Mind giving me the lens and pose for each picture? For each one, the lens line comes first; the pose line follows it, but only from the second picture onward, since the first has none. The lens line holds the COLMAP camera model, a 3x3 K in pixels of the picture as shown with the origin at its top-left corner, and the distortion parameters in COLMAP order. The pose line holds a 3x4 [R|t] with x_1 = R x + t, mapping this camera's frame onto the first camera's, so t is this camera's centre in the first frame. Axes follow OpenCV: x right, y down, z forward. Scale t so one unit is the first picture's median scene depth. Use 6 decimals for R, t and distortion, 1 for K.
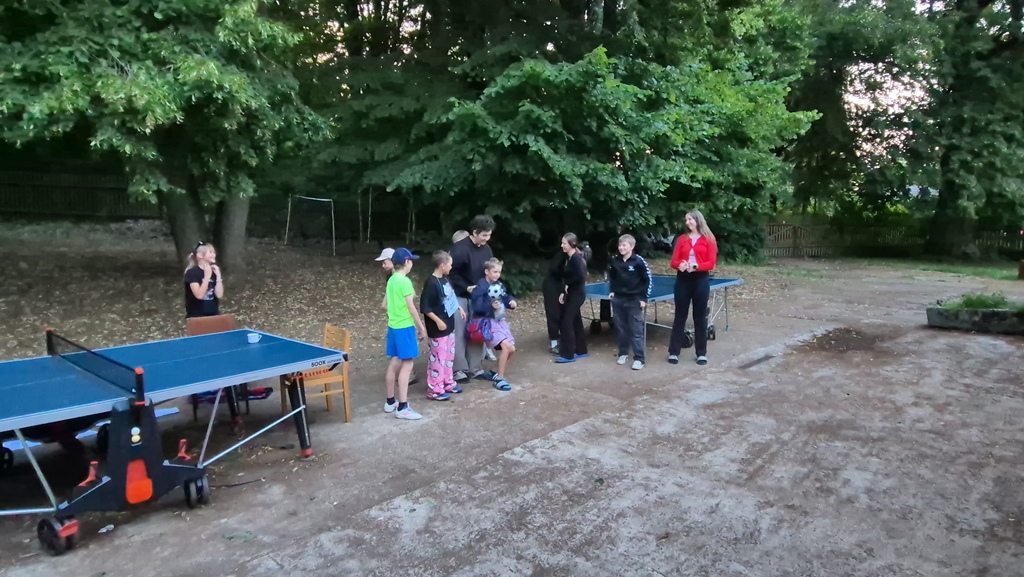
lens RADIAL K [[591.8, 0, 515.1], [0, 591.8, 291.5], [0, 0, 1]] dist [0.002339, 0.002453]
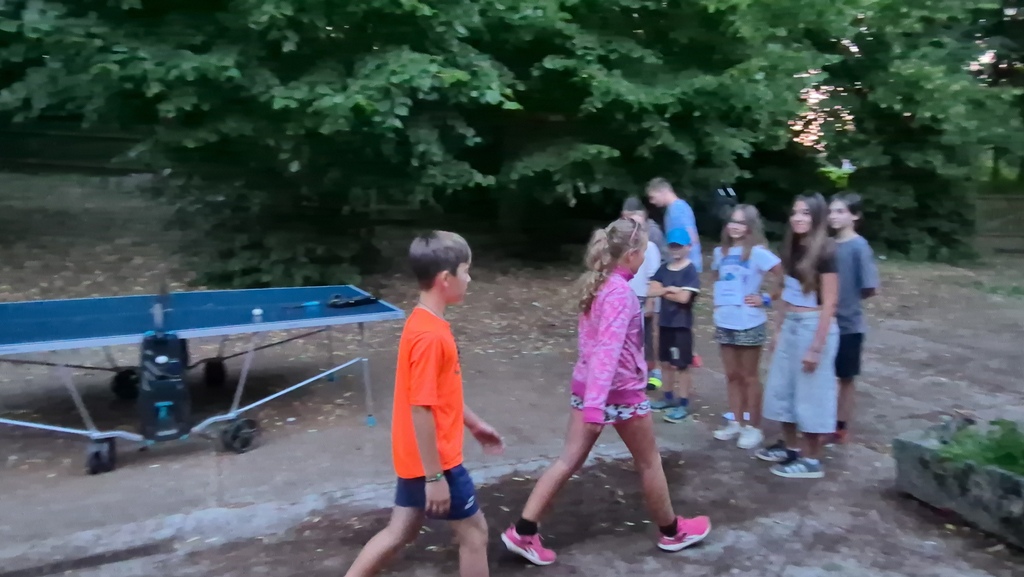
lens RADIAL K [[659.5, 0, 517.5], [0, 659.5, 298.8], [0, 0, 1]] dist [-0.006441, 0.010975]
pose [[0.935778, 0.078231, -0.343800, 0.264455], [-0.060758, 0.996267, 0.061325, -0.027306], [0.347314, -0.036498, 0.937038, 0.248395]]
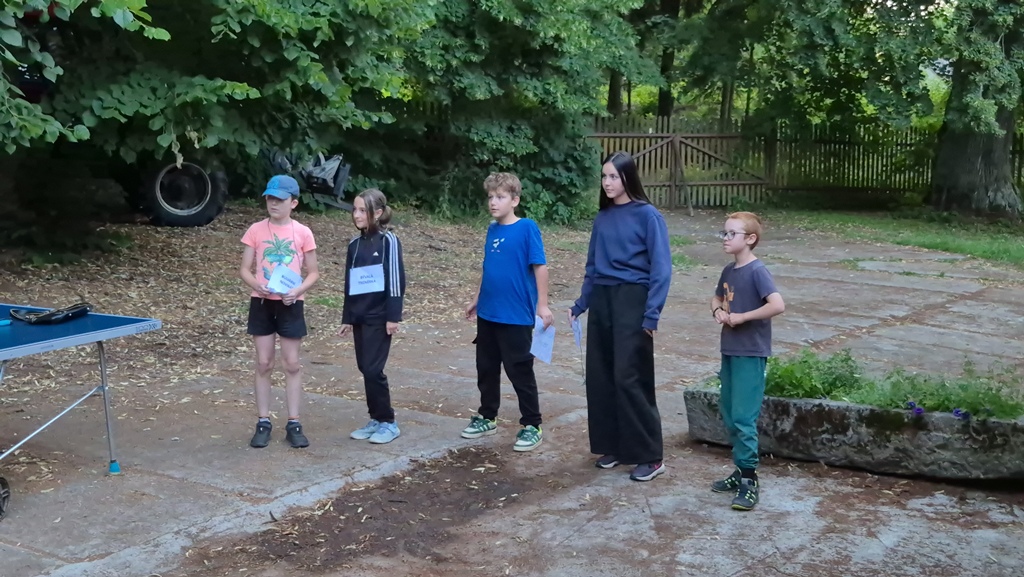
lens RADIAL K [[1256.8, 0, 517.2], [0, 1256.8, 280.7], [0, 0, 1]] dist [0.067057, 0.000000]
pose [[0.973488, -0.001556, 0.228733, 0.176990], [-0.002253, 0.999863, 0.016390, -0.023436], [-0.228728, -0.016470, 0.973351, 0.110074]]
